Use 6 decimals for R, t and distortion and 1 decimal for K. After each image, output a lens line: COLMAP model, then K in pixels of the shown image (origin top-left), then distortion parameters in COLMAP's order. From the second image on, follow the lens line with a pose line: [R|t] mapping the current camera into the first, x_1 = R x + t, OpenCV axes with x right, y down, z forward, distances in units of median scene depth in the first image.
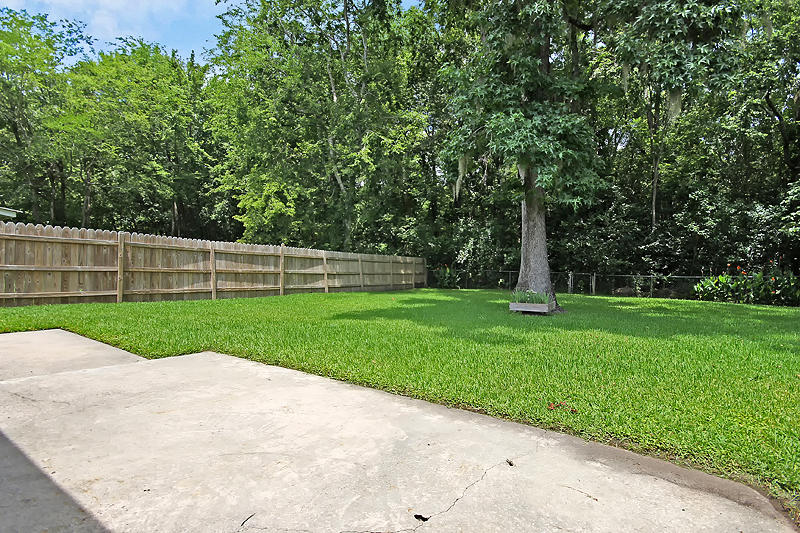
lens RADIAL K [[369.2, 0, 393.6], [0, 369.2, 264.5], [0, 0, 1]] dist [0.005034, -0.001514]
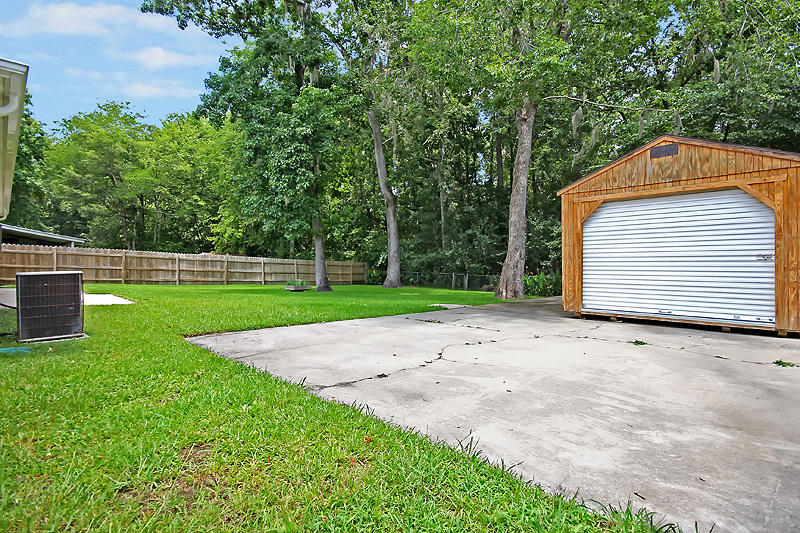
lens RADIAL K [[369.2, 0, 402.3], [0, 369.2, 264.9], [0, 0, 1]] dist [0.005034, -0.001514]
pose [[0.980511, 0.004028, -0.196421, 0.955398], [-0.005980, 0.999938, -0.009346, 0.004224], [0.196372, 0.010339, 0.980475, -0.578007]]
